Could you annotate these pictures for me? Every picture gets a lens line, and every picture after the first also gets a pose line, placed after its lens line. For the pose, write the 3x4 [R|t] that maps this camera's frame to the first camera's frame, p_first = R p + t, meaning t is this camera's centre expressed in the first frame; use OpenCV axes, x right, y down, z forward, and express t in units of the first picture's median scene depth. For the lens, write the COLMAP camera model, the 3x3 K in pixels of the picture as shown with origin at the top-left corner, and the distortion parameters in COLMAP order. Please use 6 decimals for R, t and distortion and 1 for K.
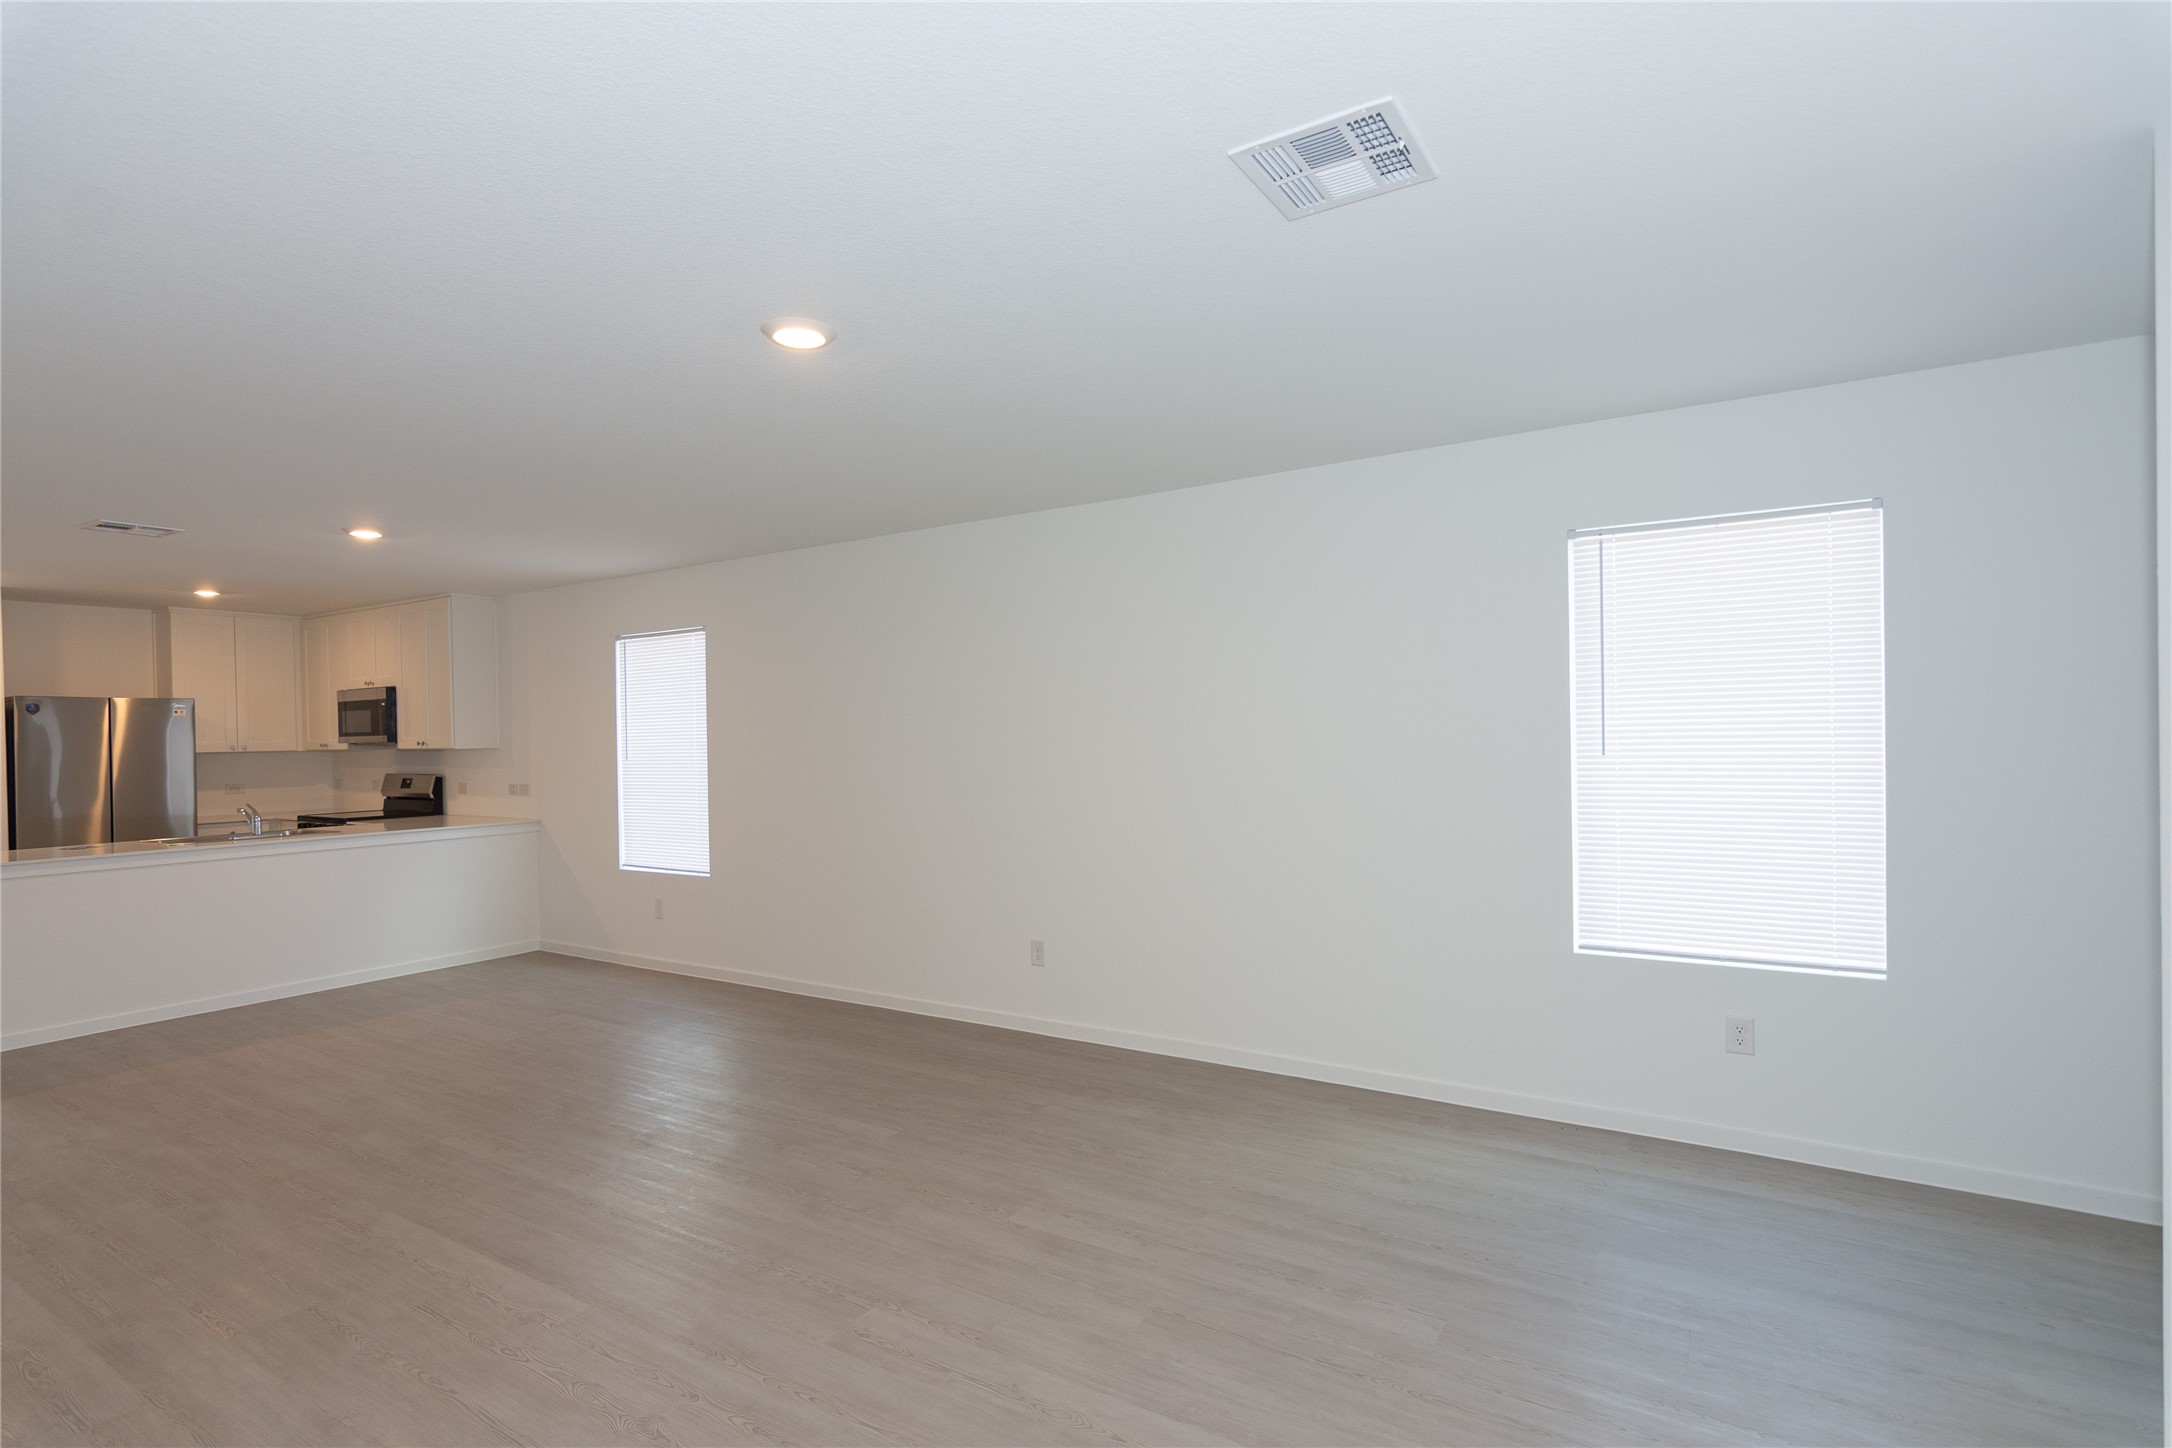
lens RADIAL K [[1055.2, 0, 1084.3], [0, 1055.2, 734.3], [0, 0, 1]] dist [-0.008857, 0.001980]
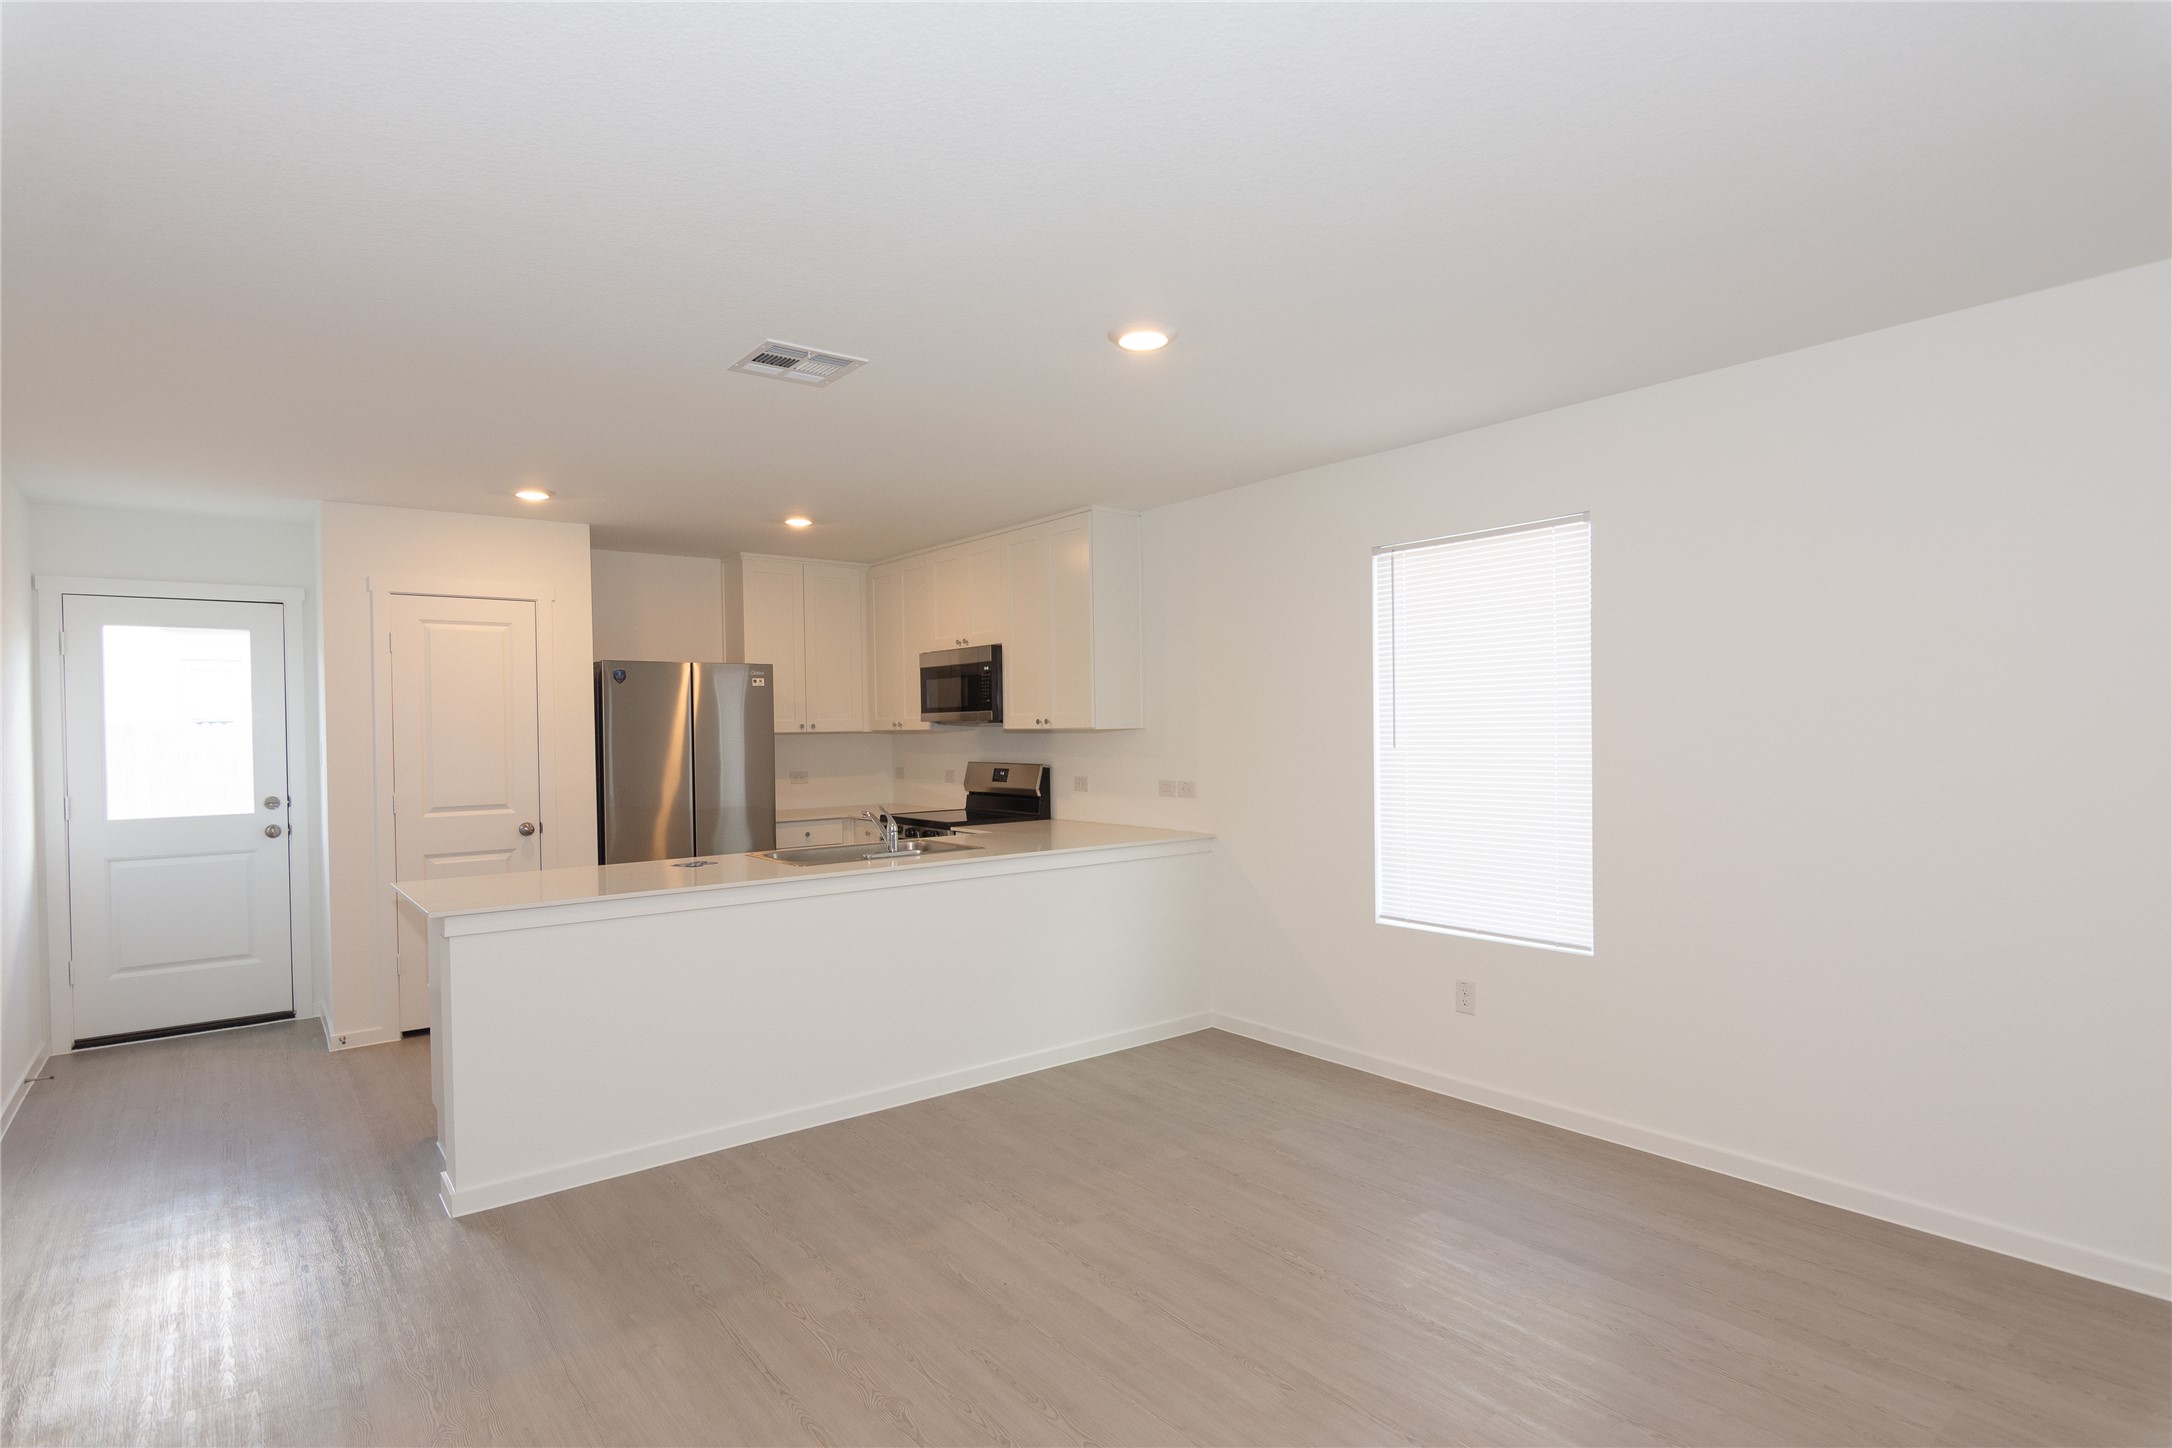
lens RADIAL K [[1114.0, 0, 1077.3], [0, 1114.0, 733.4], [0, 0, 1]] dist [-0.002246, 0.000631]
pose [[0.941887, 0.005385, -0.335886, -0.346015], [0.000059, 0.999869, 0.016196, 0.004137], [0.335929, -0.015274, 0.941763, 0.283832]]
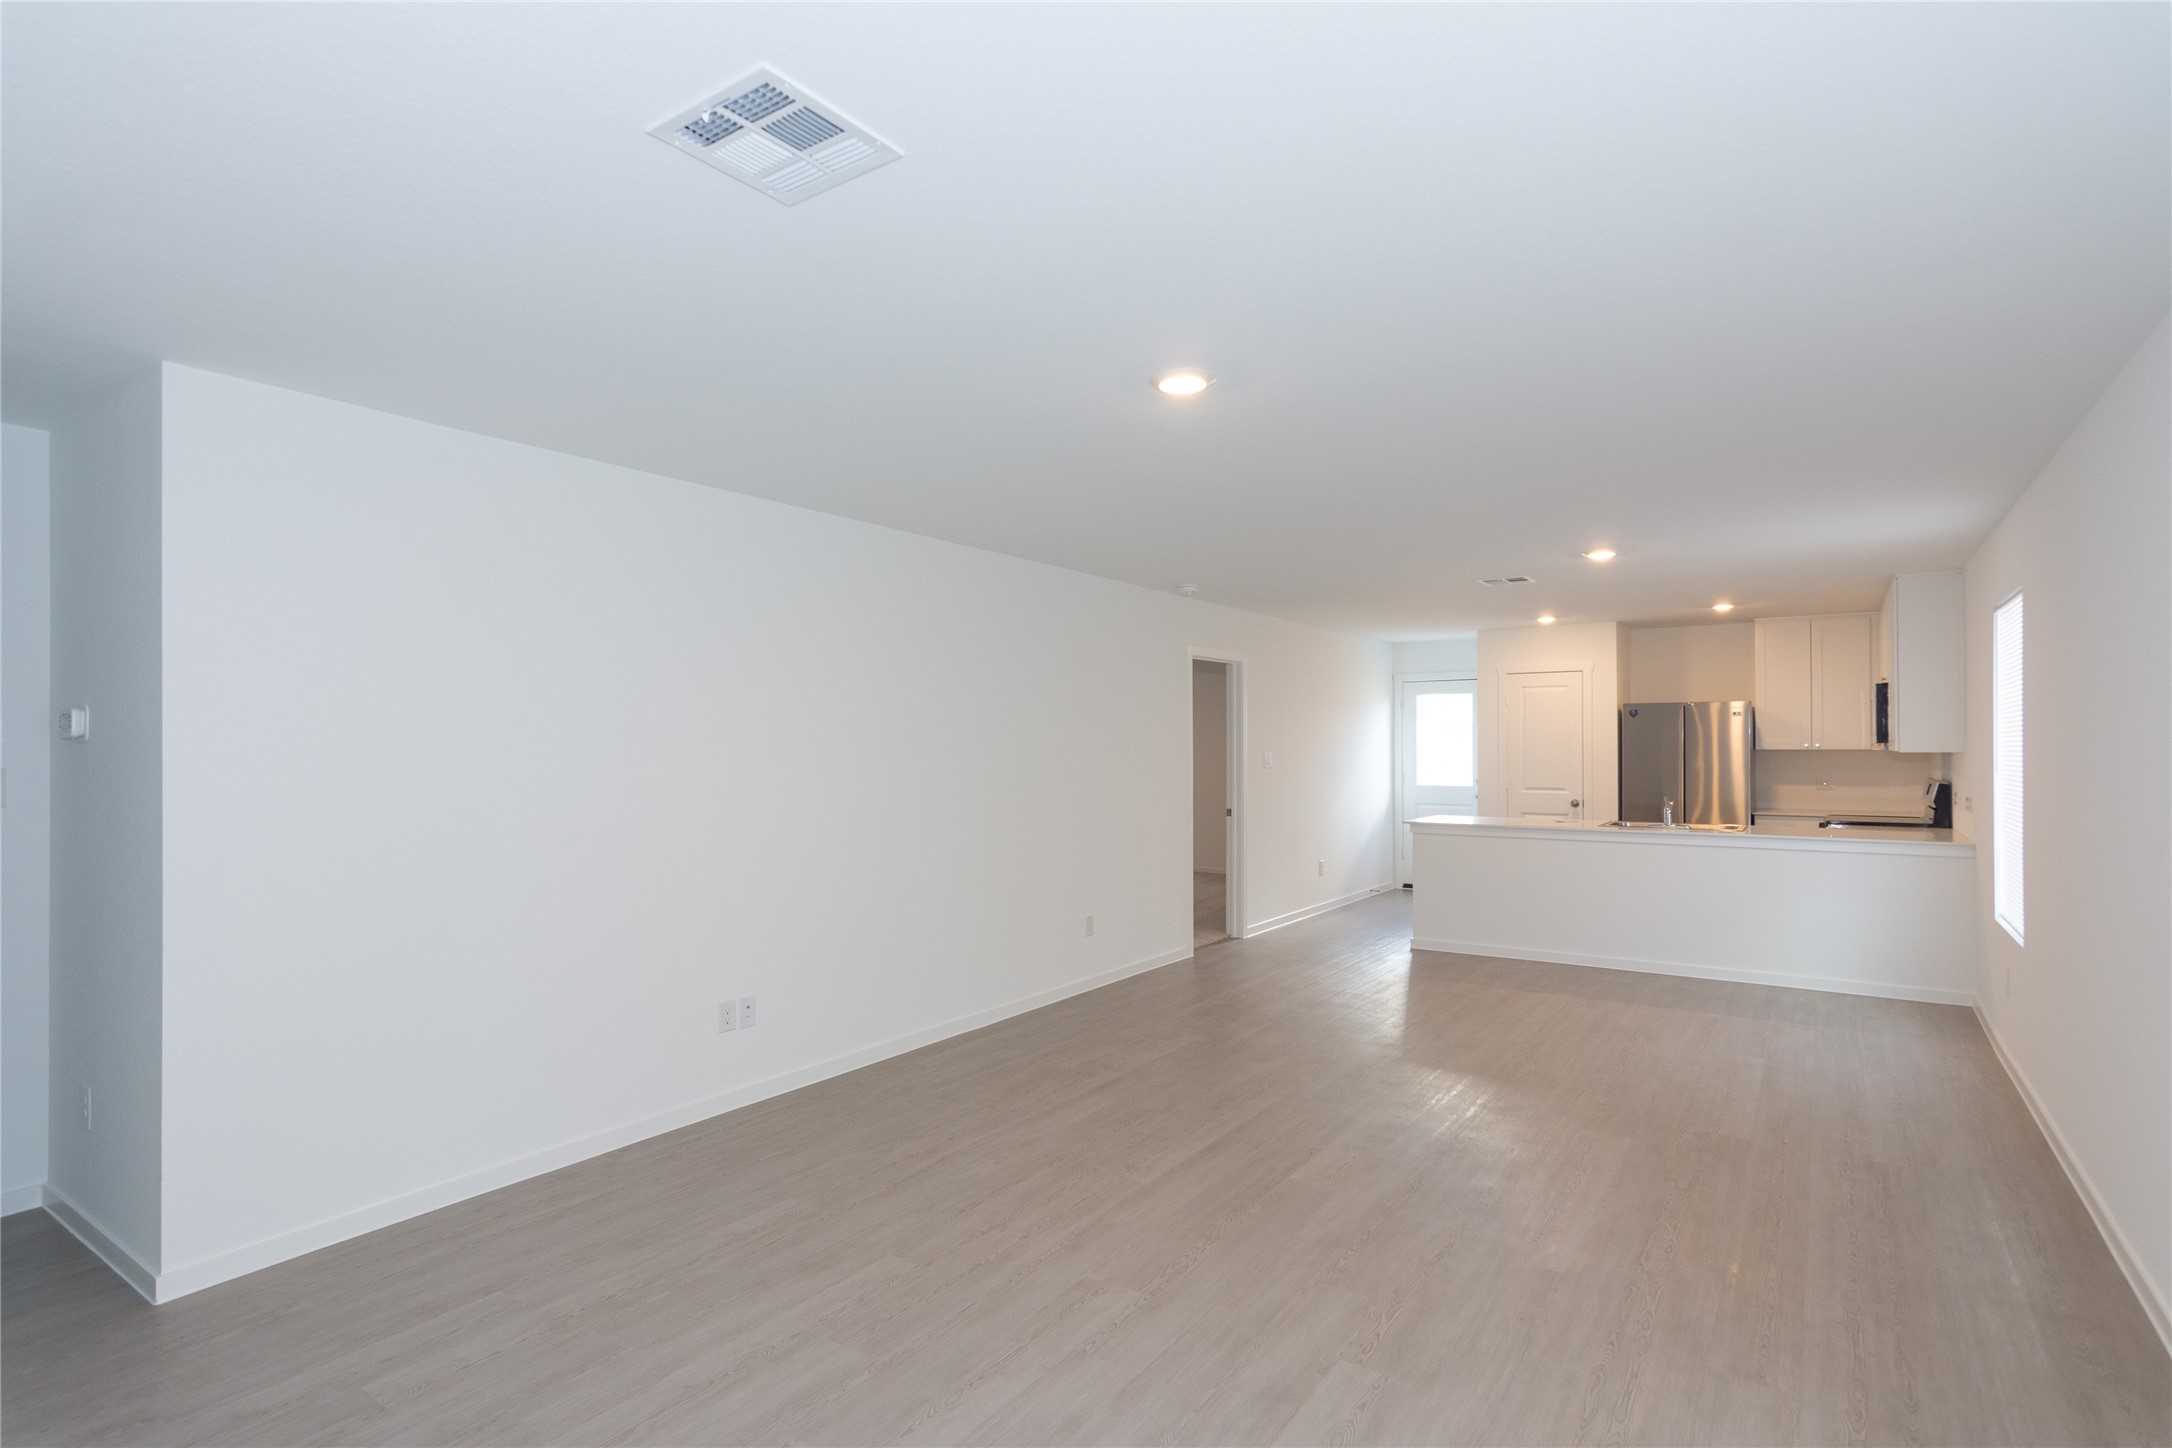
lens RADIAL K [[1055.2, 0, 1069.1], [0, 1055.2, 733.6], [0, 0, 1]] dist [-0.008857, 0.001980]
pose [[-0.045795, 0.004785, -0.998939, 0.291347], [0.005164, 0.999976, 0.004553, -0.009008], [0.998937, -0.004950, -0.045819, 0.329907]]
